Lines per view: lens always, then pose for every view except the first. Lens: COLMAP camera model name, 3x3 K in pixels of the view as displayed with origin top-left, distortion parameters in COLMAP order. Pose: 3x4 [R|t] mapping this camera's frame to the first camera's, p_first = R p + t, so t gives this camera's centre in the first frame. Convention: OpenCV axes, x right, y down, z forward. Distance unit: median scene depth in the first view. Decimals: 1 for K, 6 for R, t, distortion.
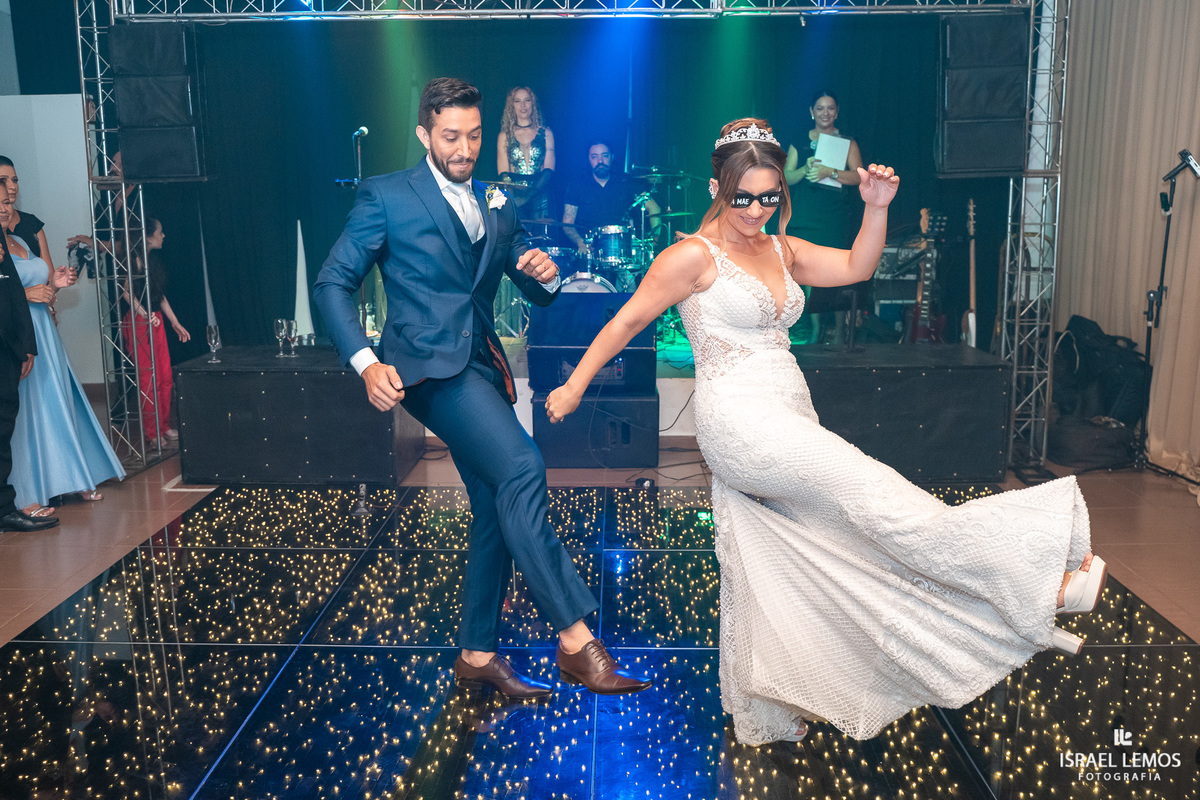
lens RADIAL K [[1090.9, 0, 600.0], [0, 1090.9, 400.0], [0, 0, 1]] dist [-0.097163, 0.102299]
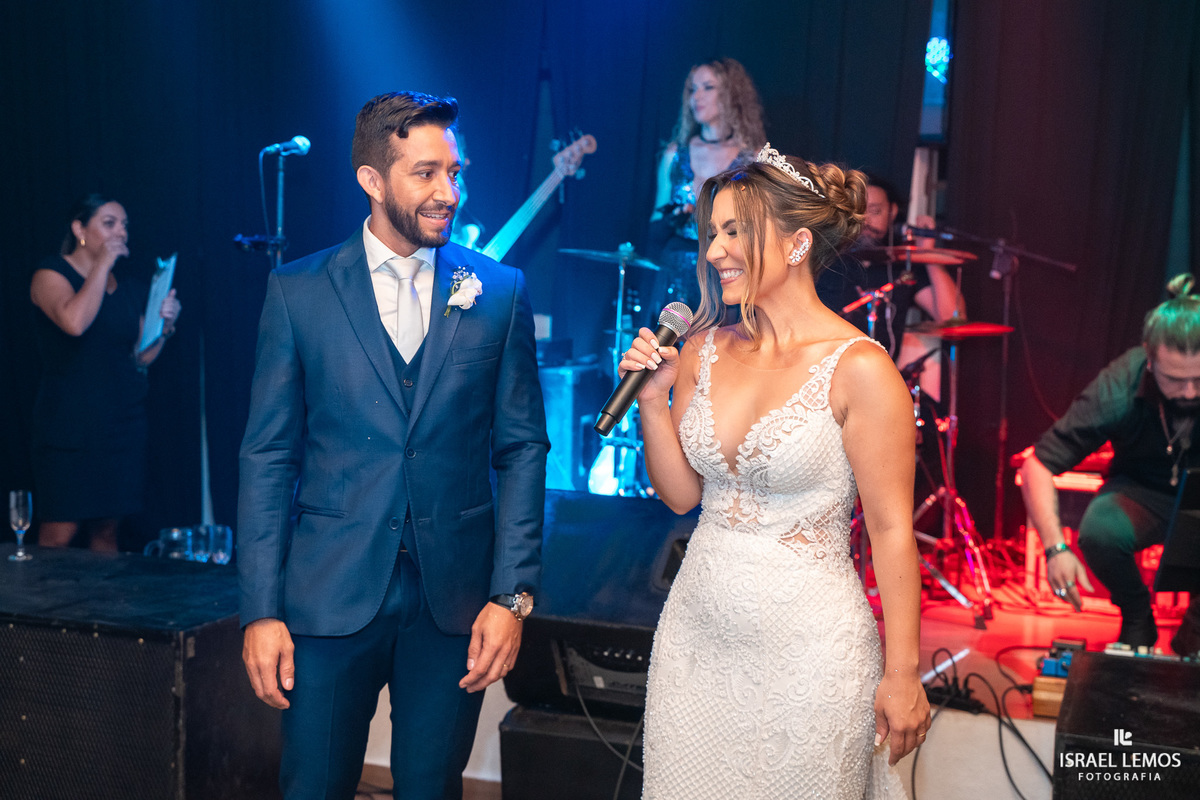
lens RADIAL K [[1651.8, 0, 600.0], [0, 1651.8, 400.0], [0, 0, 1]] dist [0.118550, -0.014260]
pose [[0.948013, 0.056264, -0.313218, 0.198867], [-0.090192, 0.991393, -0.094897, -0.077240], [0.305183, 0.118214, 0.944928, 0.359851]]
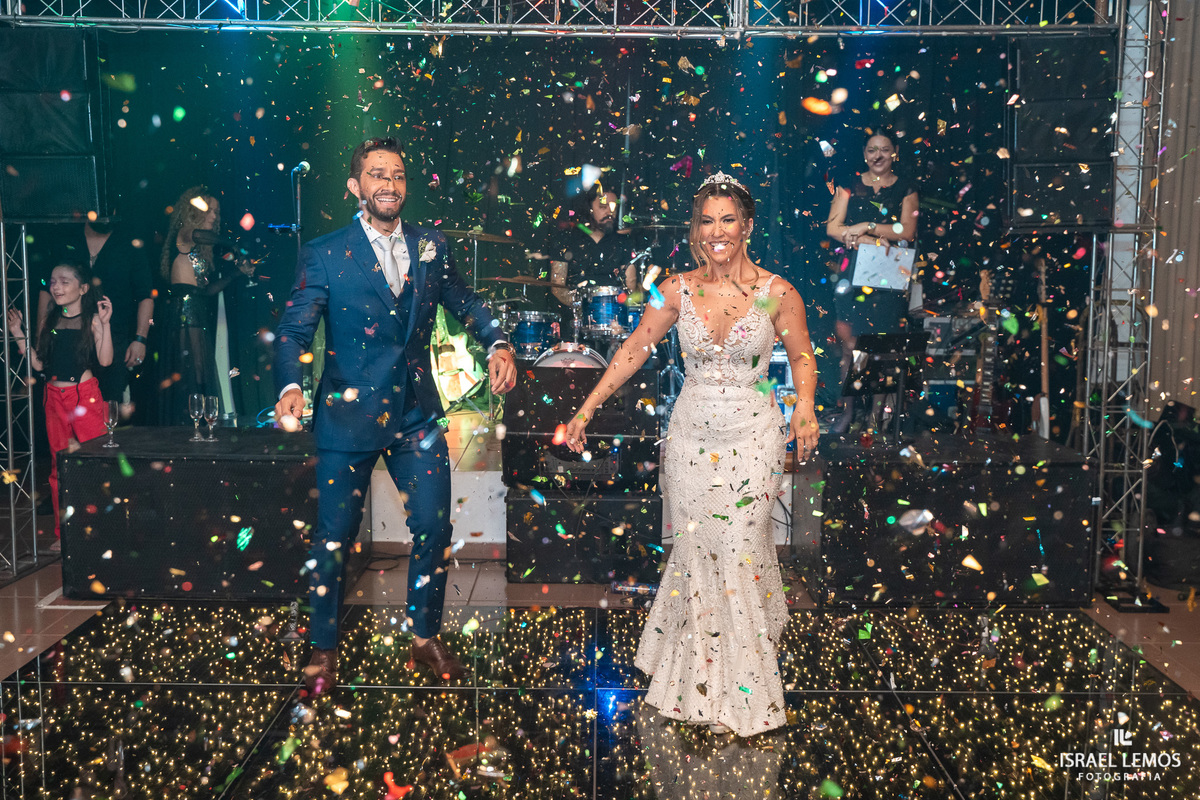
lens RADIAL K [[1314.7, 0, 600.0], [0, 1314.7, 400.0], [0, 0, 1]] dist [-0.031021, 0.131466]
pose [[0.999773, 0.012850, 0.016990, -0.010704], [-0.011610, 0.997397, -0.071158, -0.004506], [-0.017860, 0.070945, 0.997320, 0.016718]]
